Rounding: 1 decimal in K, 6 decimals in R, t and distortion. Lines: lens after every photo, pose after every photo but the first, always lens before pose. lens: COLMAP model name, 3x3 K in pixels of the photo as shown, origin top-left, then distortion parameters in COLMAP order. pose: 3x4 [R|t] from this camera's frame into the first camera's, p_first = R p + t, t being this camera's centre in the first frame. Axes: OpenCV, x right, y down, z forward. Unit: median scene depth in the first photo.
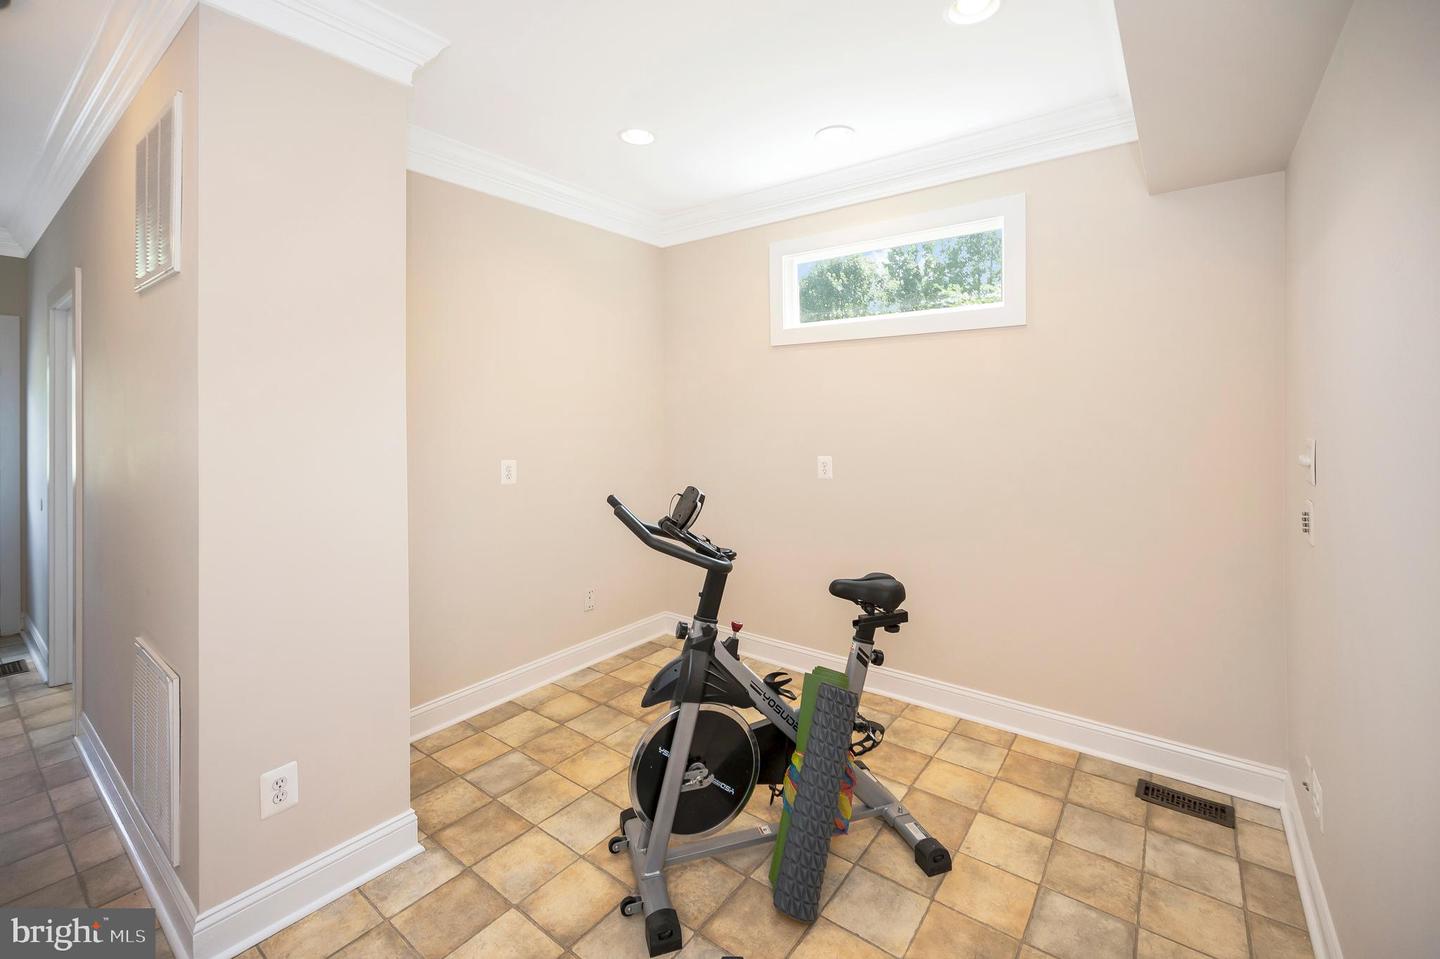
lens RADIAL K [[605.5, 0, 719.3], [0, 605.5, 422.5], [0, 0, 1]] dist [0.000495, 0.000034]
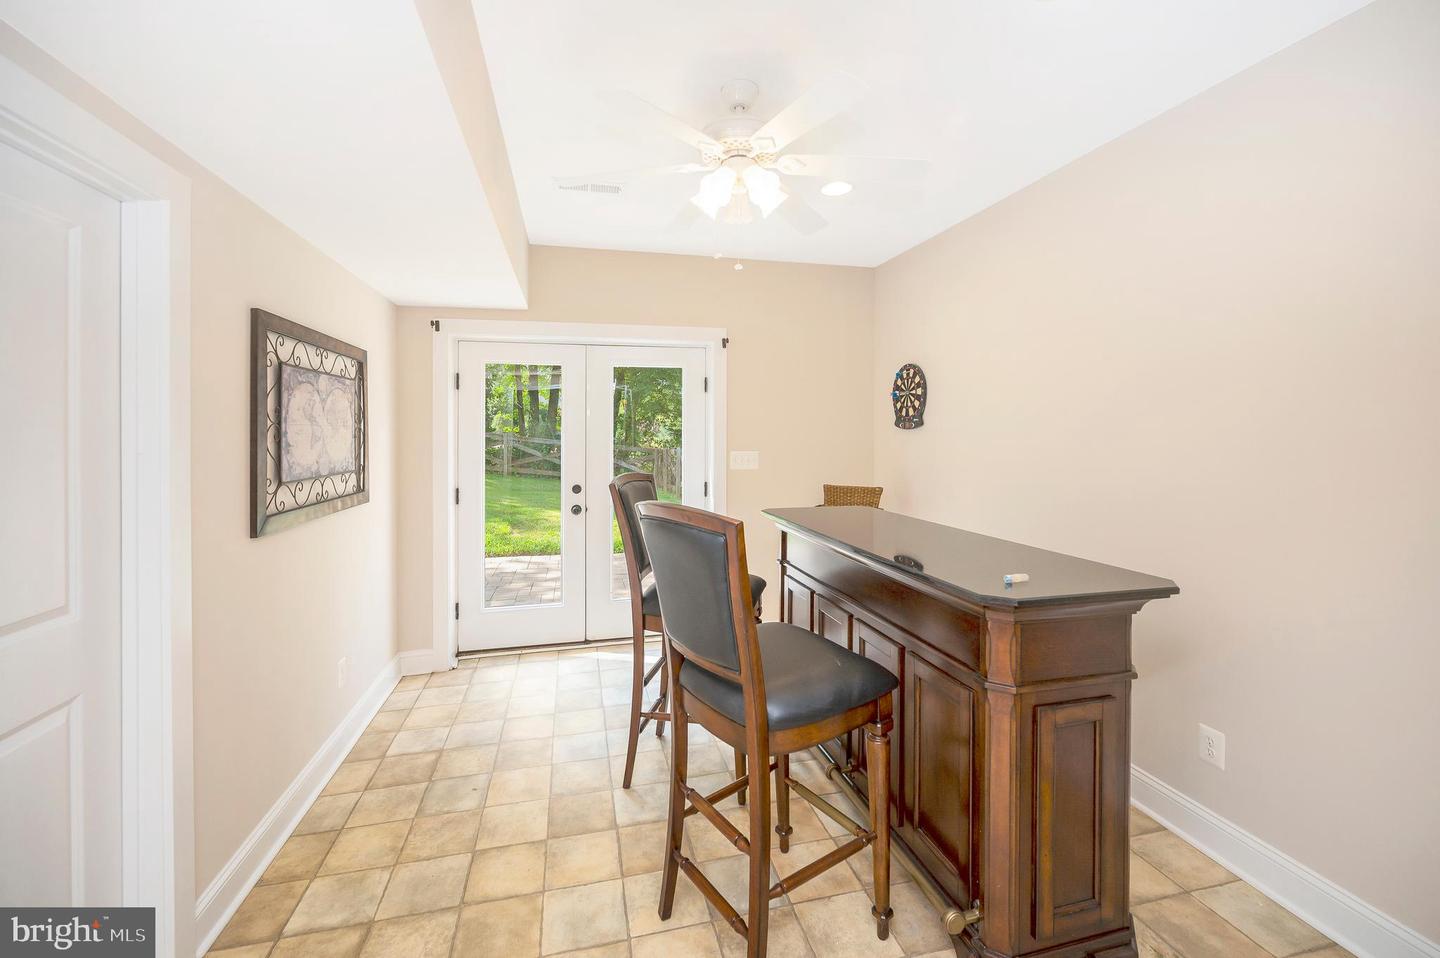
lens RADIAL K [[594.1, 0, 716.2], [0, 594.1, 440.2], [0, 0, 1]] dist [-0.000980, 0.000333]
pose [[-0.623783, 0.003330, -0.781590, 1.066206], [0.000769, 0.999993, 0.003646, -0.011585], [0.781597, 0.001673, -0.623781, 1.920753]]
